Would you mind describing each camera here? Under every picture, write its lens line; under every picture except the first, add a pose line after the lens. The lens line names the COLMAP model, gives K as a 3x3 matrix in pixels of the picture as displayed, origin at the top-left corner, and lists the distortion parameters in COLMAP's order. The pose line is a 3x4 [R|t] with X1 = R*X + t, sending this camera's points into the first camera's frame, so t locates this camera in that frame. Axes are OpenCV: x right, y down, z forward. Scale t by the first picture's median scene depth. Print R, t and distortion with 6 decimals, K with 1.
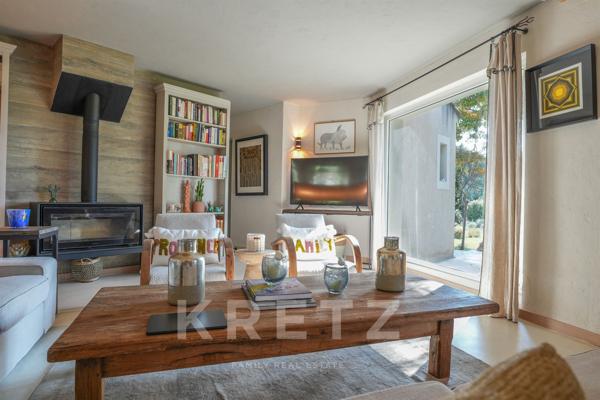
lens RADIAL K [[359.5, 0, 298.7], [0, 359.5, 195.5], [0, 0, 1]] dist [-0.005648, 0.000216]
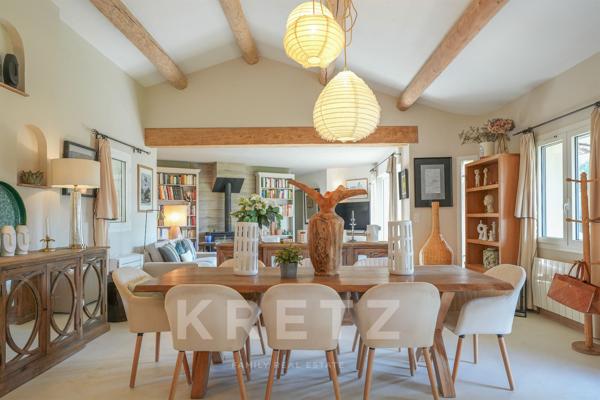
lens RADIAL K [[359.5, 0, 299.3], [0, 359.5, 209.9], [0, 0, 1]] dist [-0.005648, 0.000216]
pose [[0.949863, -0.031188, -0.311106, 0.474294], [0.027635, 0.999493, -0.015825, -0.060562], [0.311442, 0.006435, 0.950243, -0.872840]]
